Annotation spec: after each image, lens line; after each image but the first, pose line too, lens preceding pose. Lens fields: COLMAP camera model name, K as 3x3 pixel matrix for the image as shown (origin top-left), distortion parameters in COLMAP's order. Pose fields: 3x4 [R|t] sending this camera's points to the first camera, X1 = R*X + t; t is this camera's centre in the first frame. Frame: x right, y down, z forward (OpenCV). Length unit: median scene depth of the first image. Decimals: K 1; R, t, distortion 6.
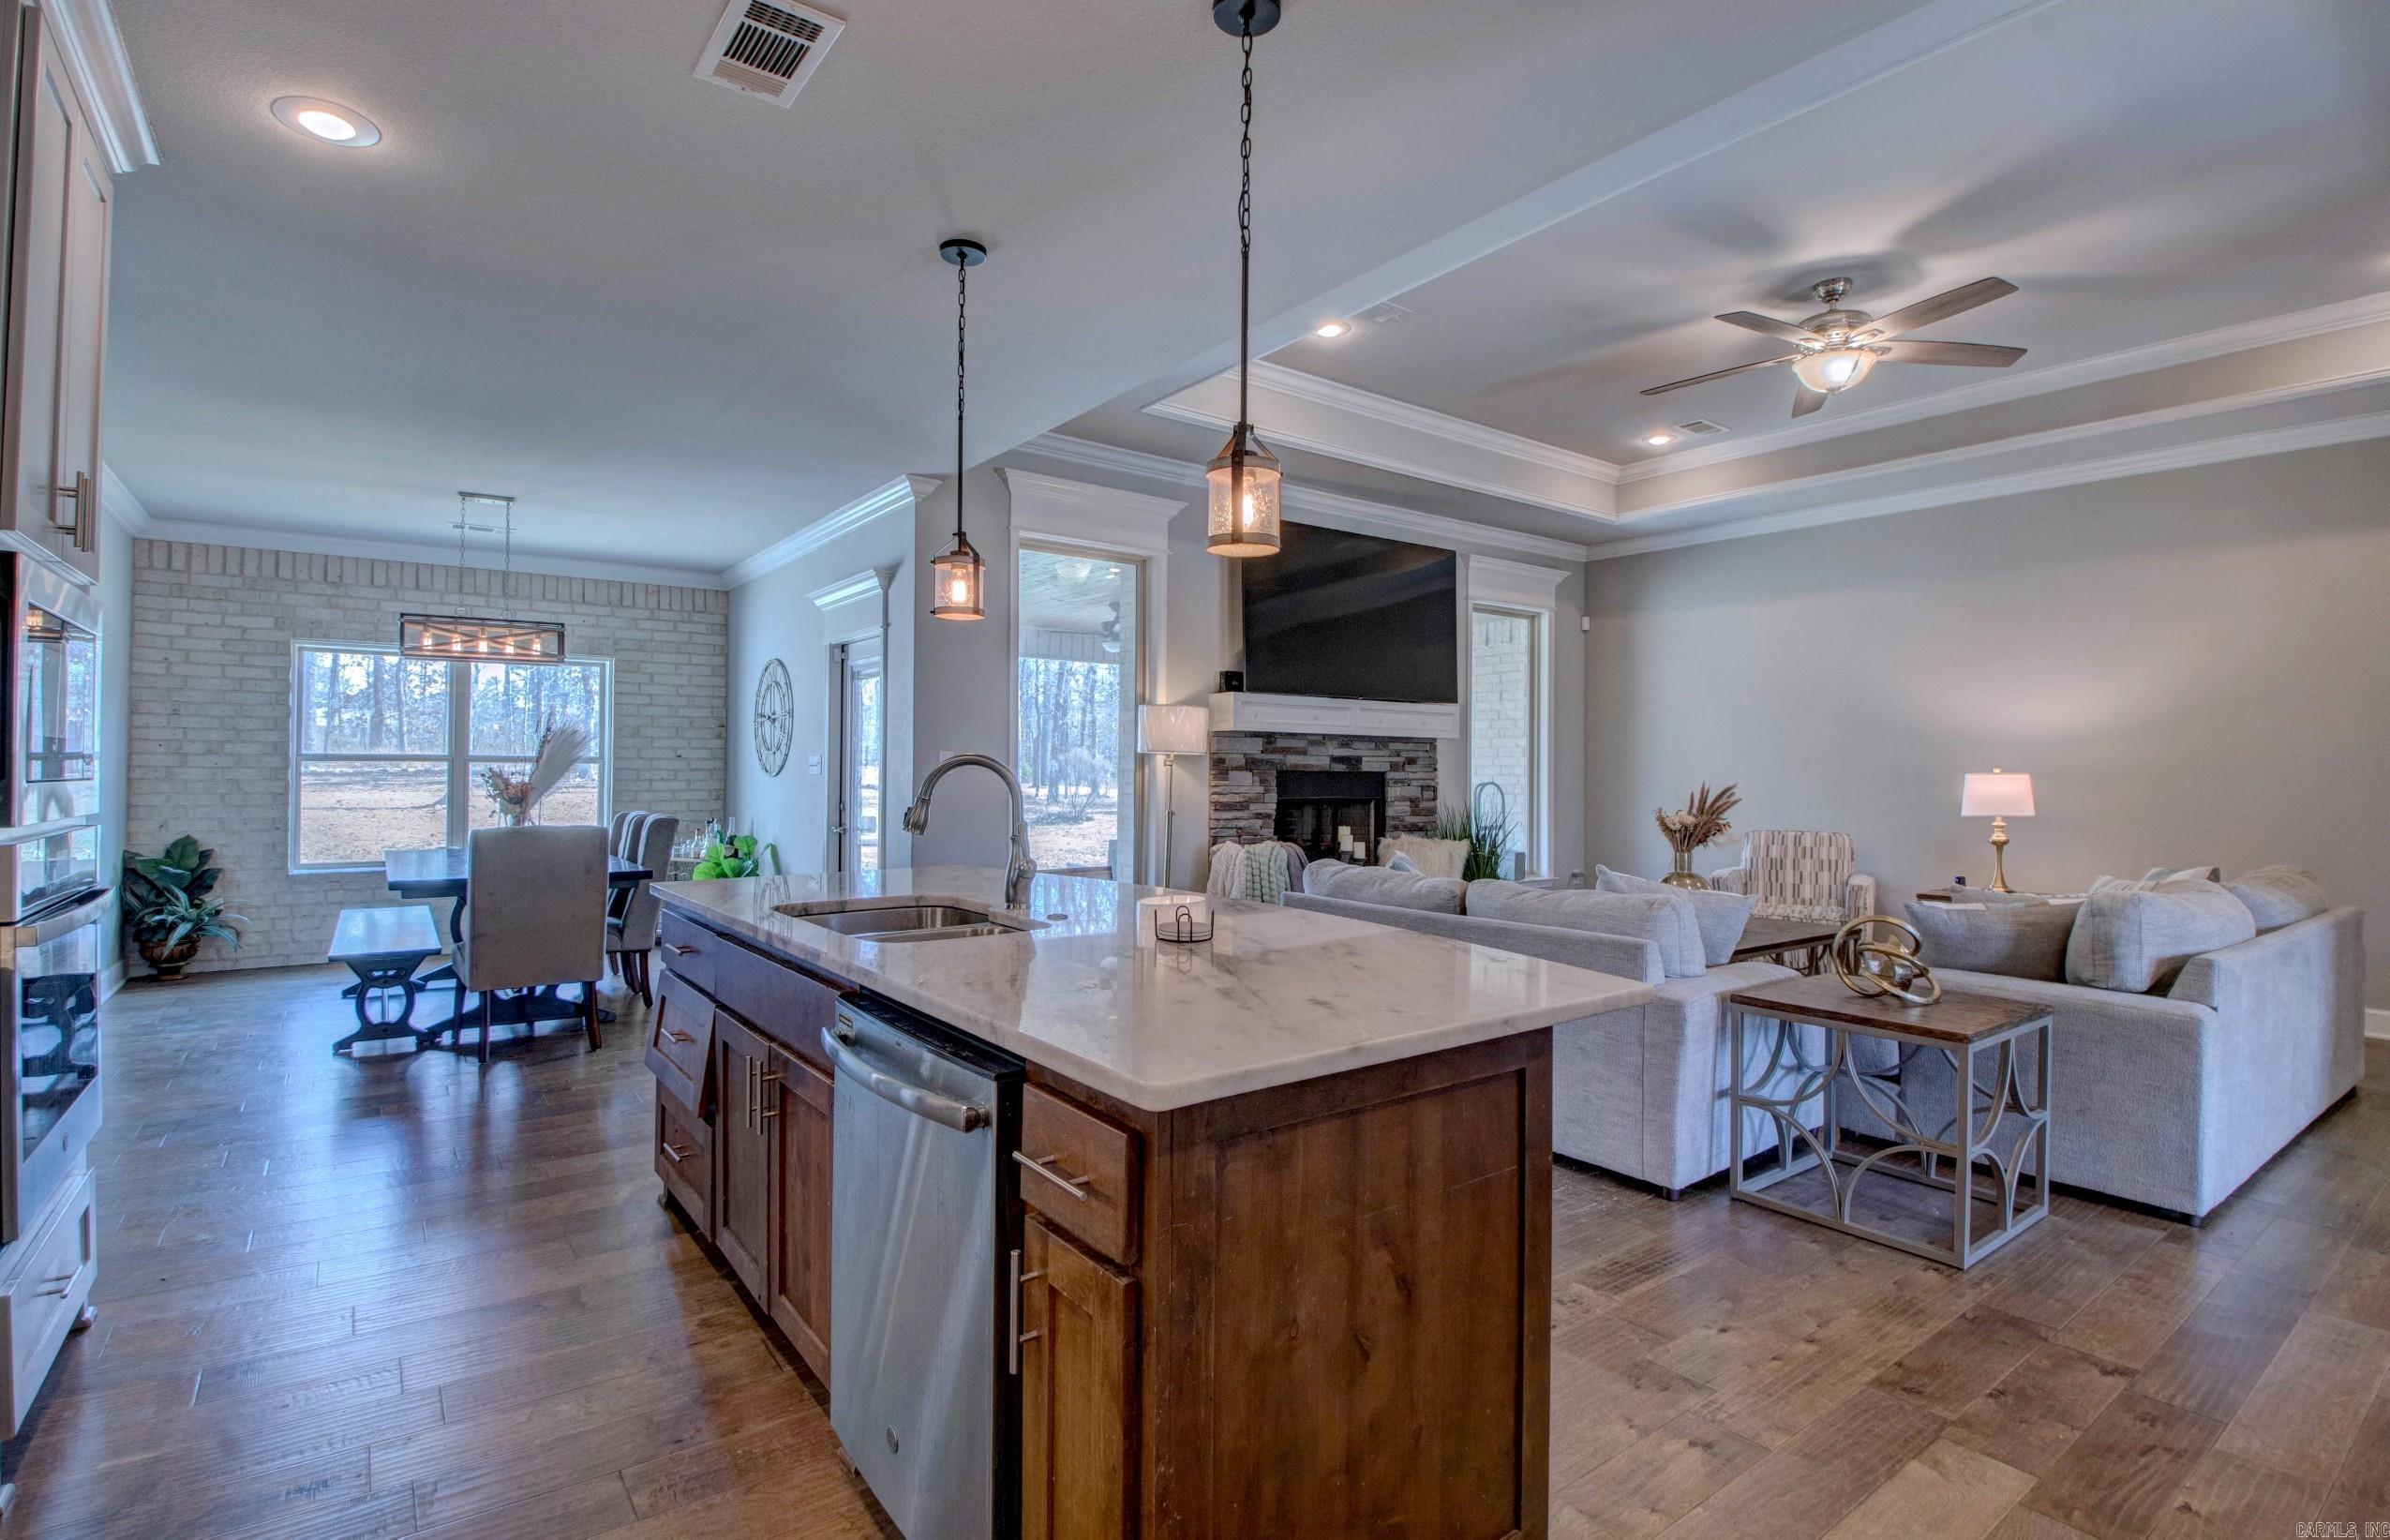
lens RADIAL K [[1112.4, 0, 1183.7], [0, 1112.4, 758.3], [0, 0, 1]] dist [0.026578, -0.041965]
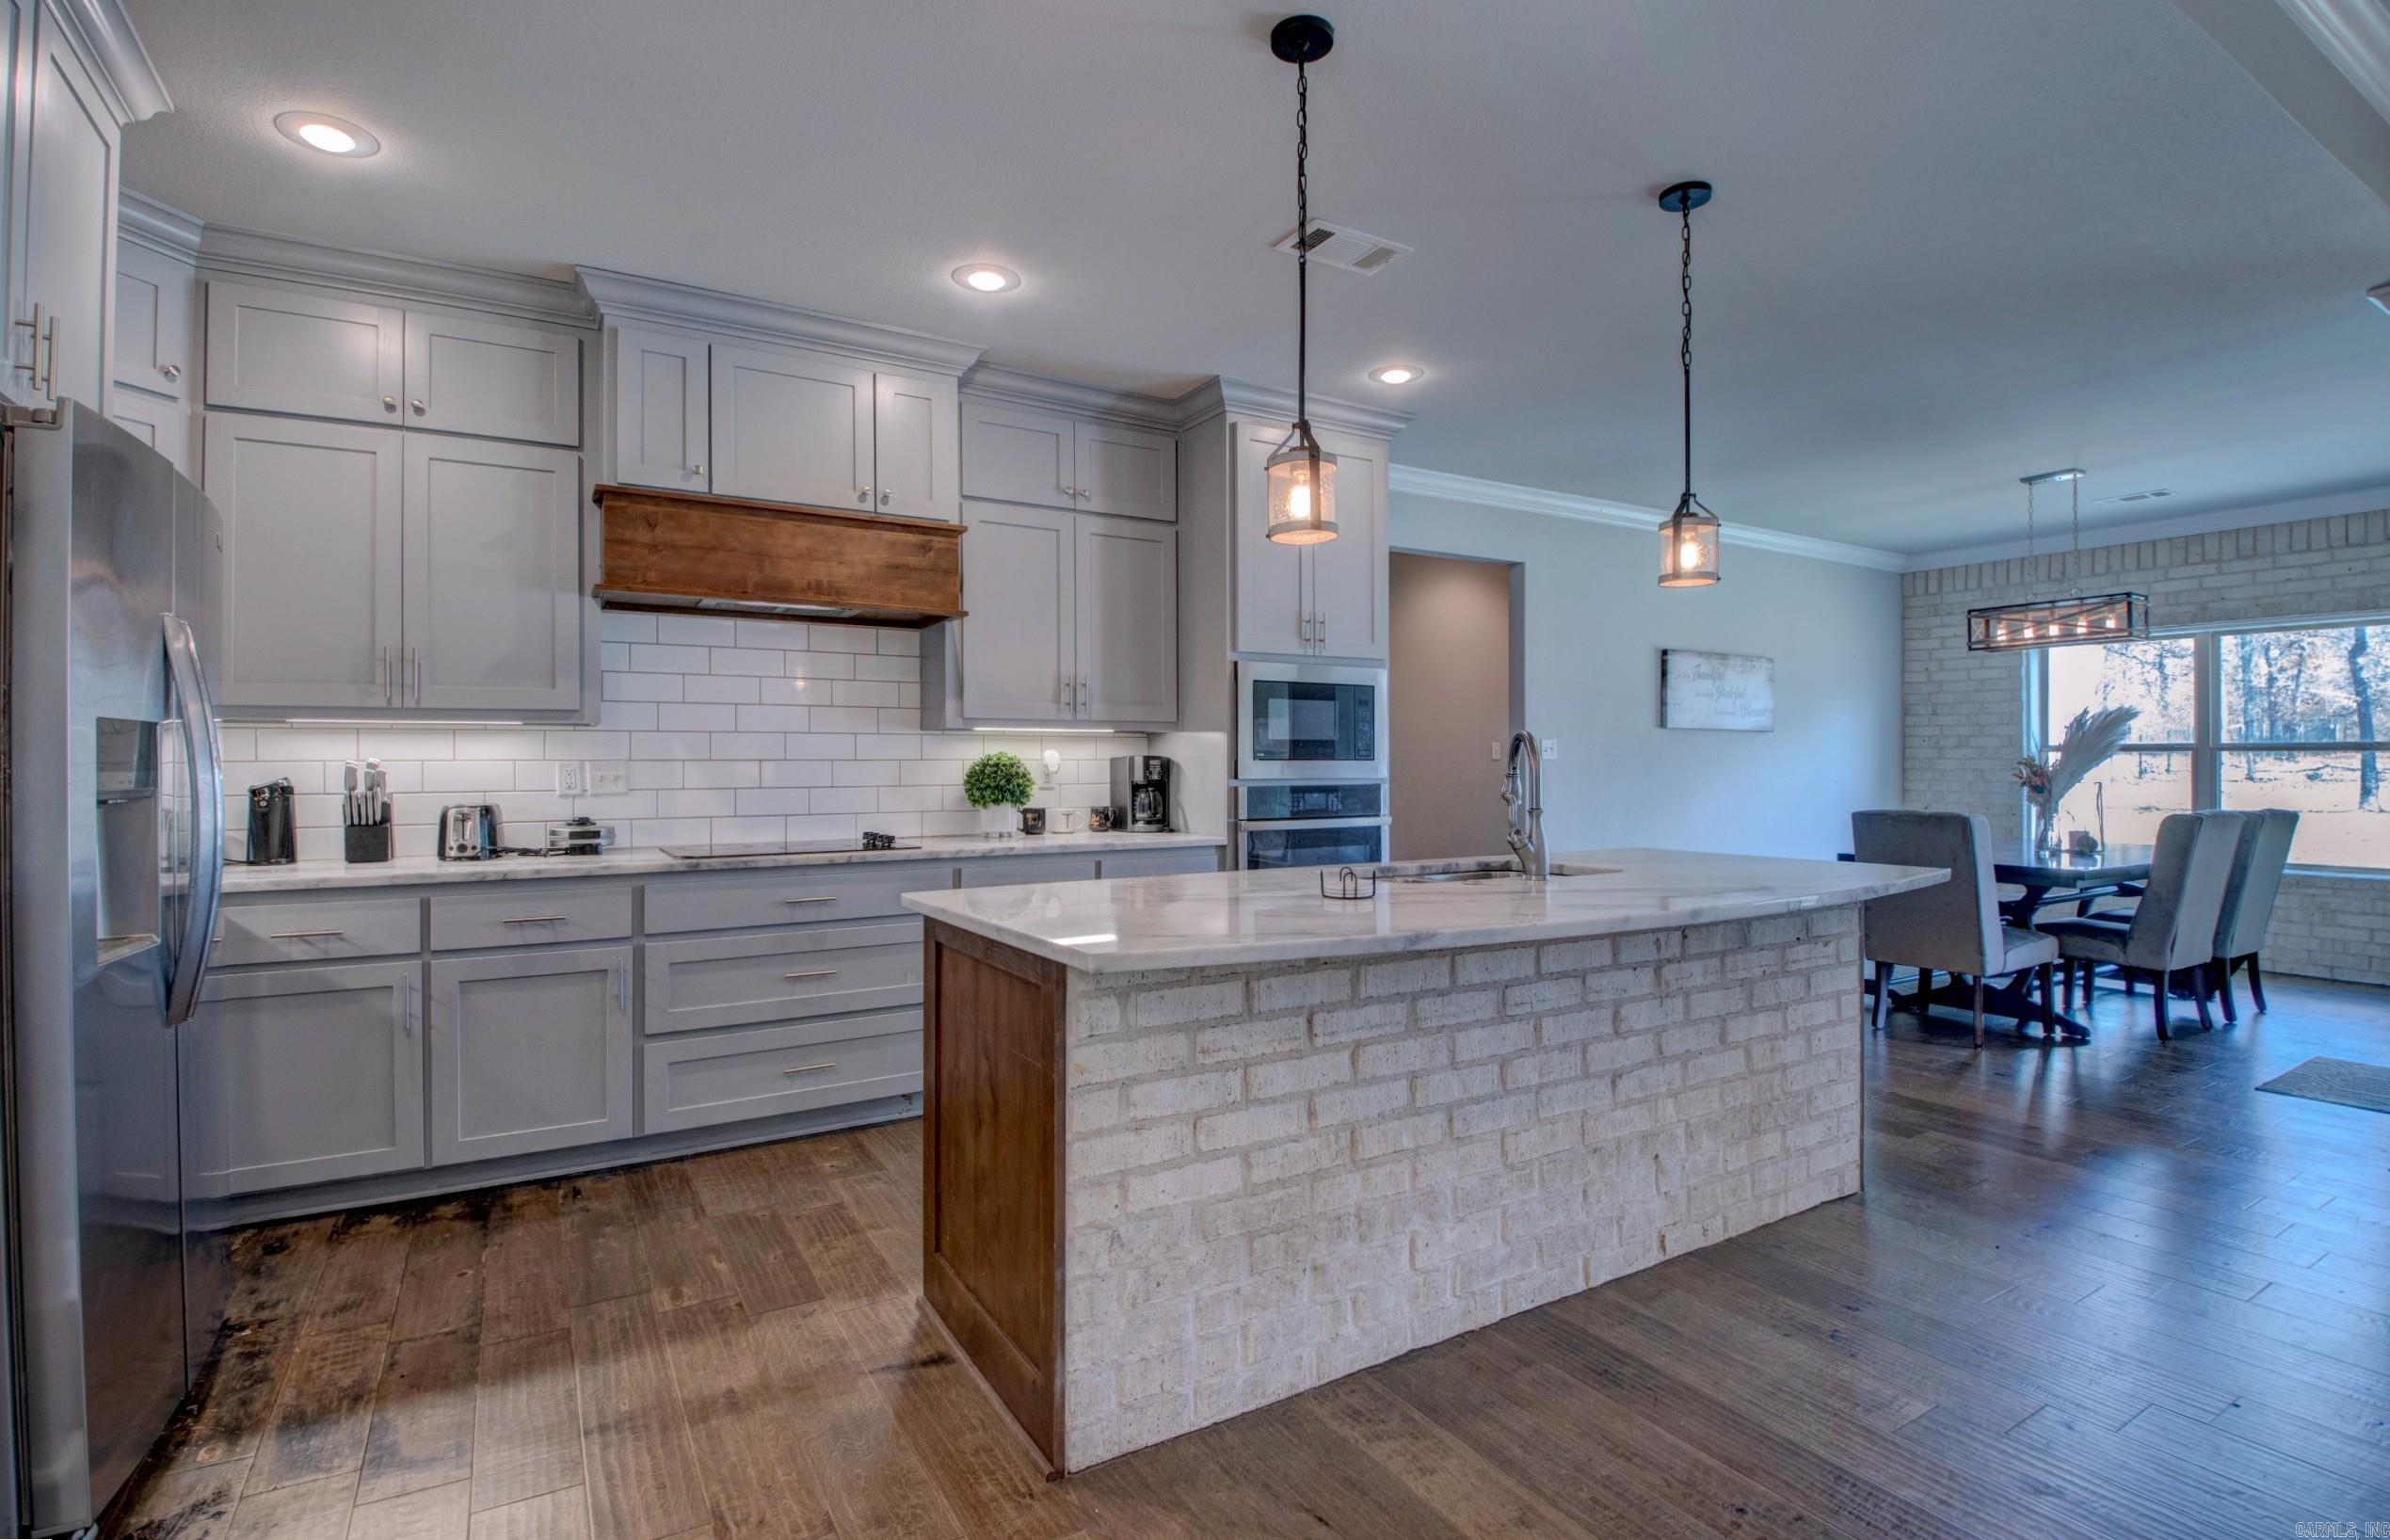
lens RADIAL K [[1112.4, 0, 1183.7], [0, 1112.4, 758.3], [0, 0, 1]] dist [0.026578, -0.041965]
pose [[-0.104894, -0.010466, -0.994428, 0.354936], [0.009473, 0.999889, -0.011523, 0.013240], [0.994438, -0.010629, -0.104784, 0.302319]]
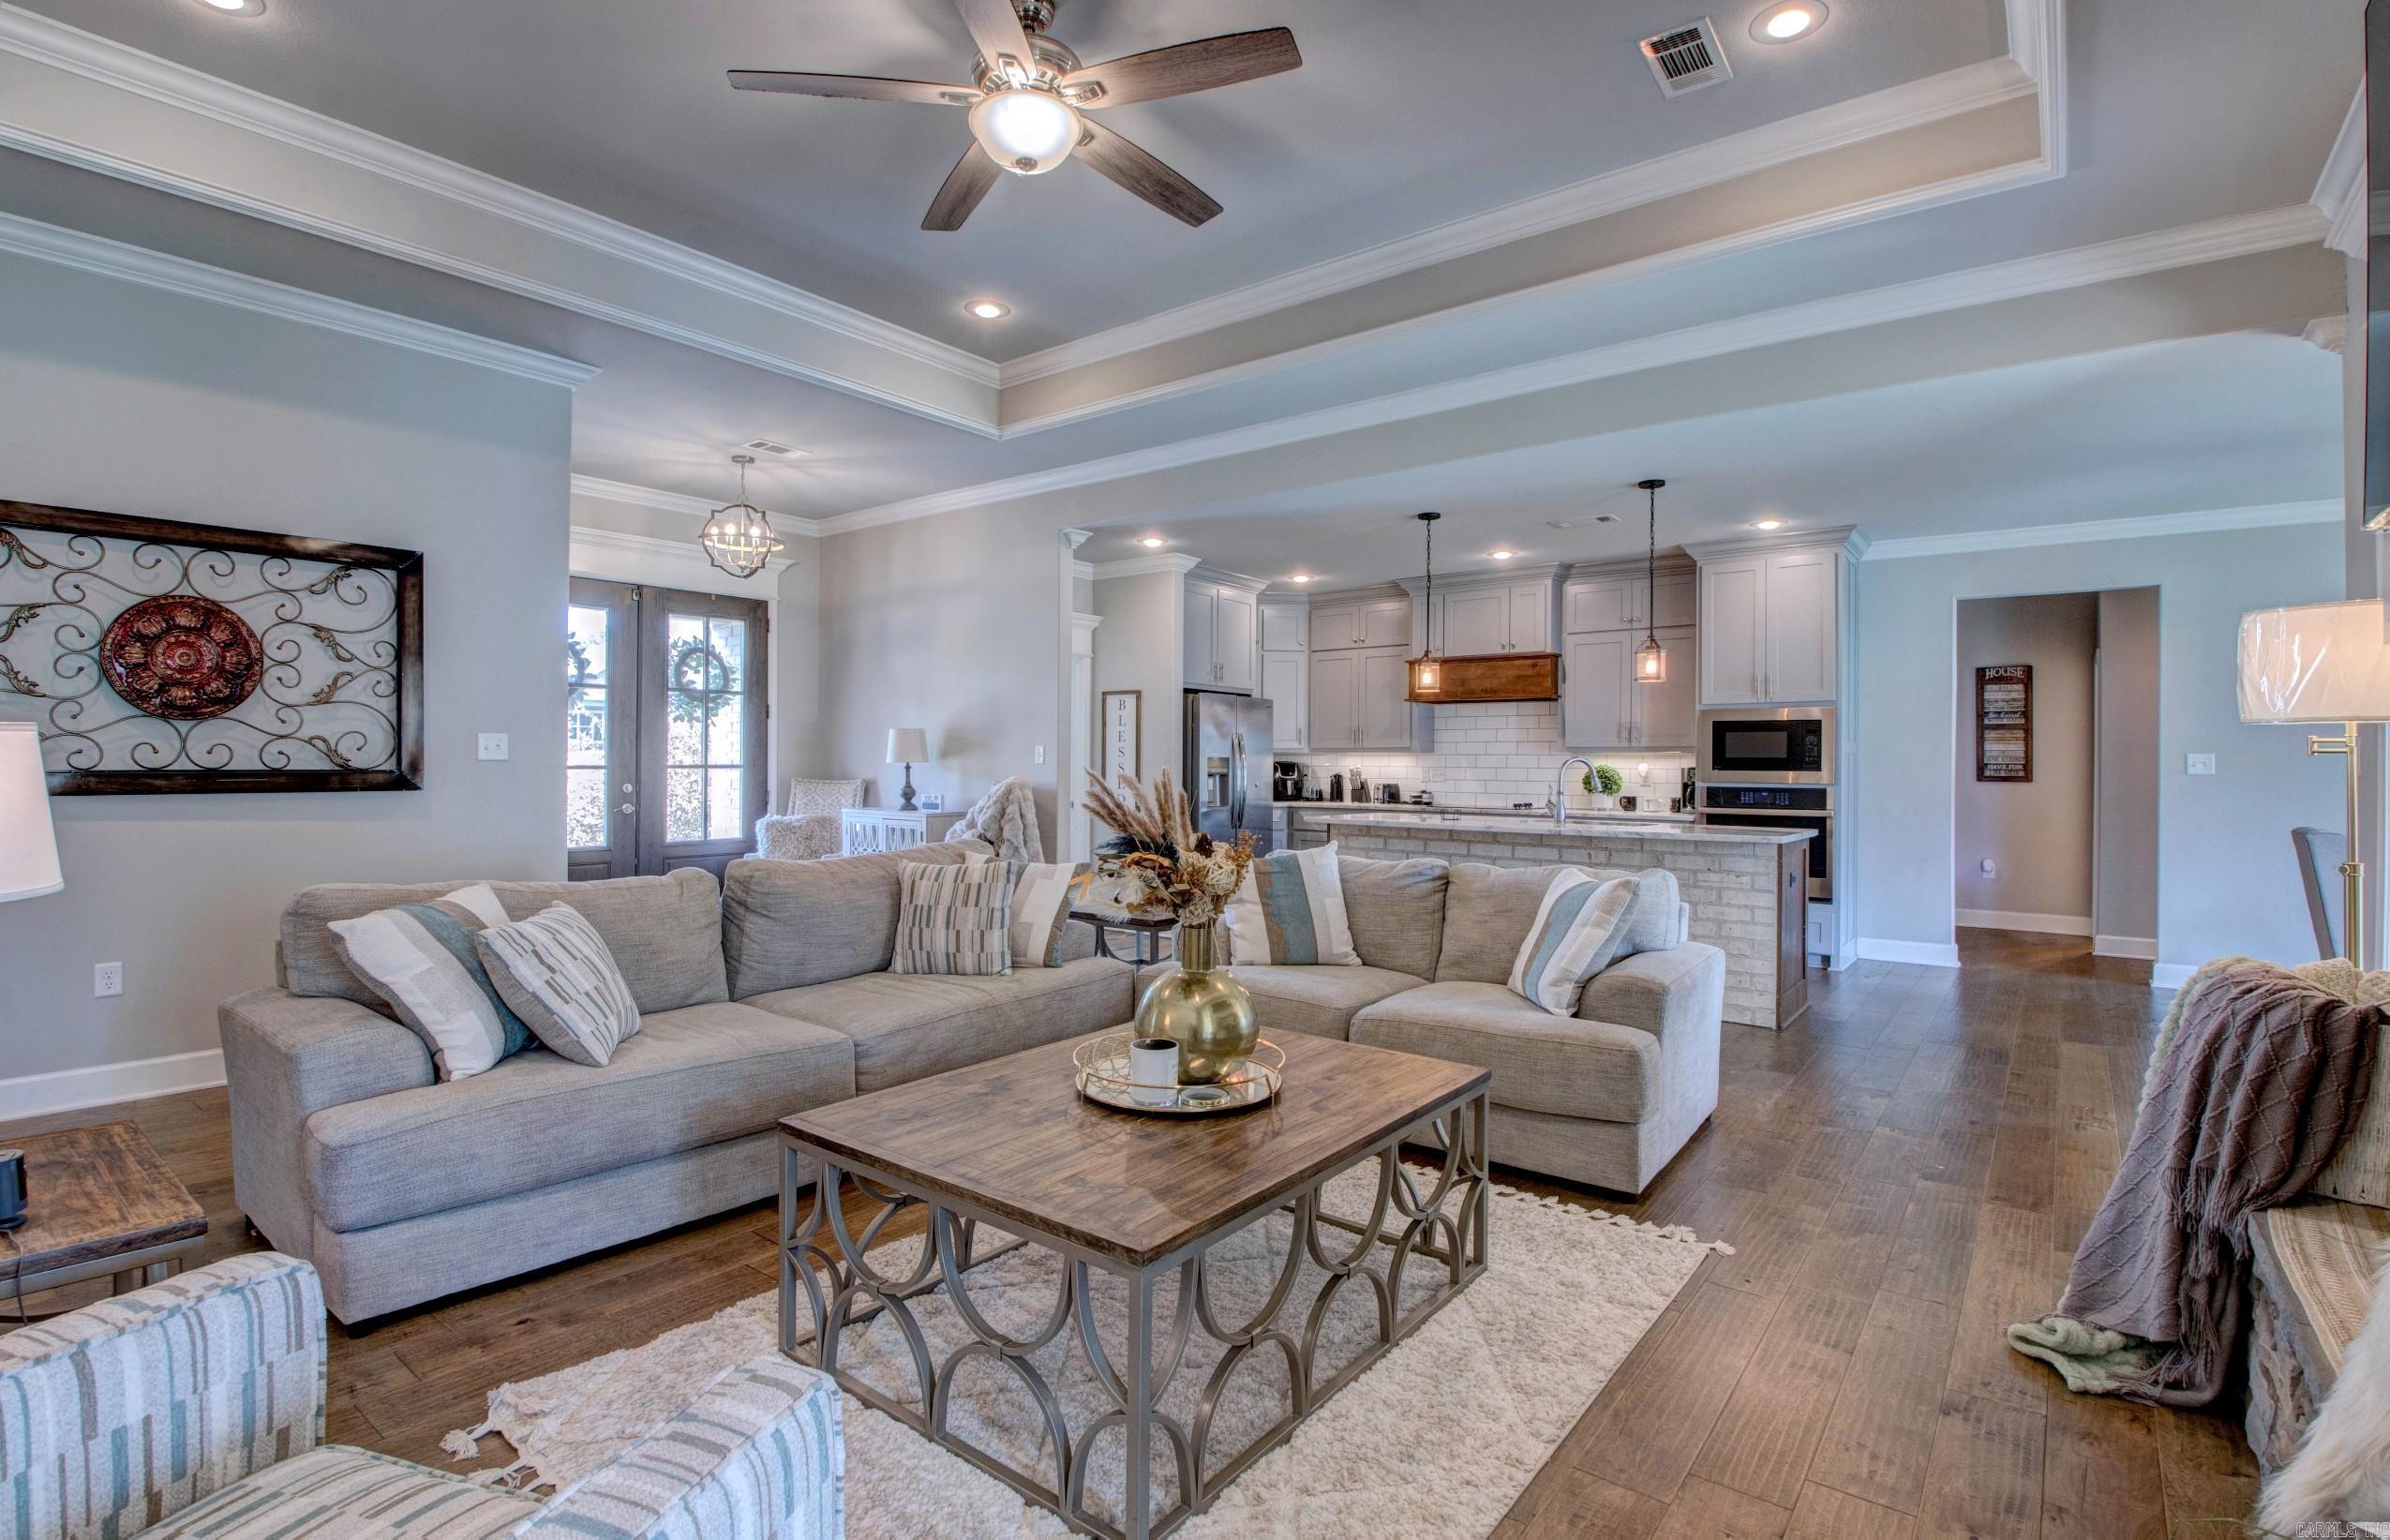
lens RADIAL K [[1112.4, 0, 1183.7], [0, 1112.4, 758.3], [0, 0, 1]] dist [0.026578, -0.041965]
pose [[-0.966446, -0.016272, -0.256355, 0.459595], [-0.012896, 0.999807, -0.014843, 0.017915], [0.256547, -0.011039, -0.966469, 1.139309]]
